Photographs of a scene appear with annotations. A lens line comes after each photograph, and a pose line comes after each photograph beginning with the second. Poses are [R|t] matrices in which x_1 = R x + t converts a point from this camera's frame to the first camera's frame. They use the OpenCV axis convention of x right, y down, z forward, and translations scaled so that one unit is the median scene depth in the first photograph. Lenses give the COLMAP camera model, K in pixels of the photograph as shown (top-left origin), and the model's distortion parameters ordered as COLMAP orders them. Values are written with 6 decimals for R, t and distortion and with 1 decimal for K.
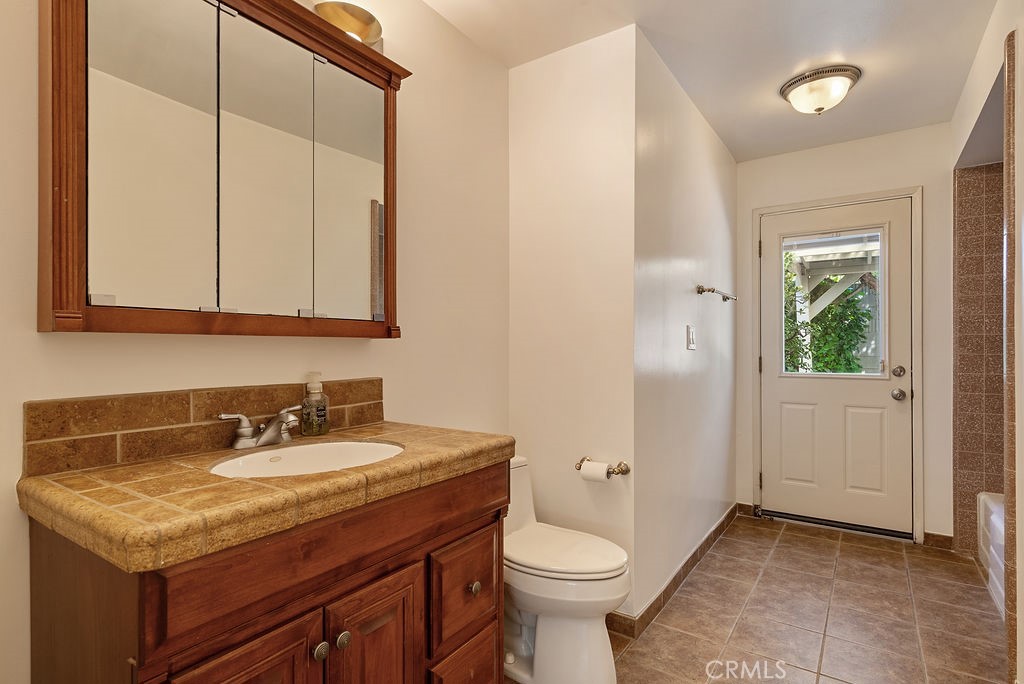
lens RADIAL K [[503.1, 0, 515.4], [0, 503.1, 345.4], [0, 0, 1]] dist [-0.000953, 0.000806]
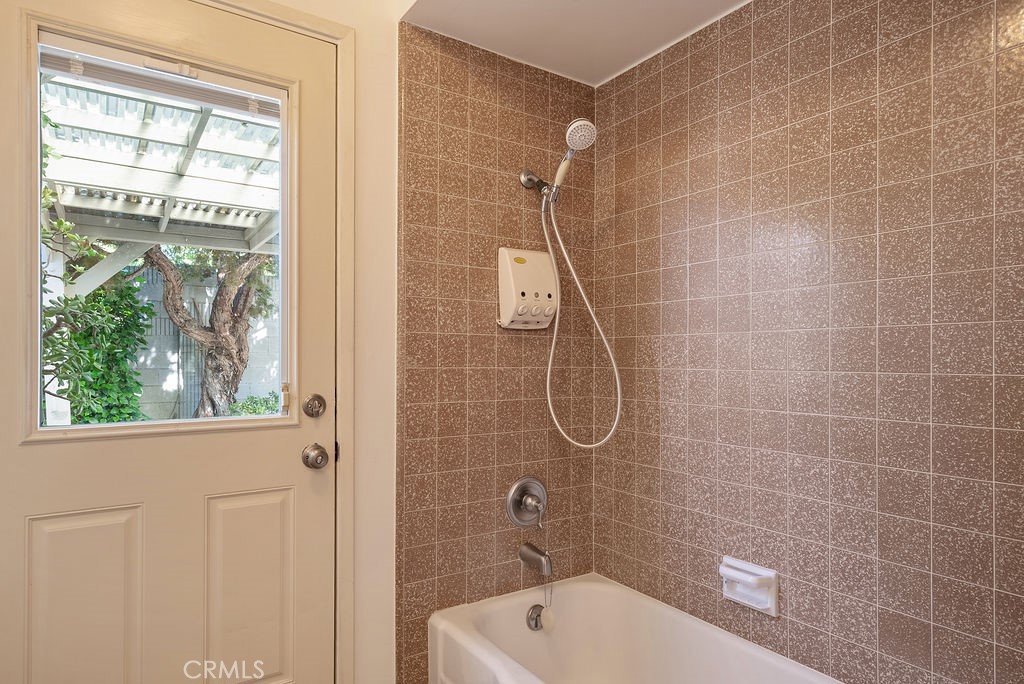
lens RADIAL K [[586.6, 0, 496.0], [0, 586.6, 359.3], [0, 0, 1]] dist [0.000630, 0.001674]
pose [[0.374494, -0.000005, 0.927229, 0.307212], [-0.007662, 0.999966, 0.003100, 0.004485], [-0.927198, -0.008265, 0.374481, 0.616900]]
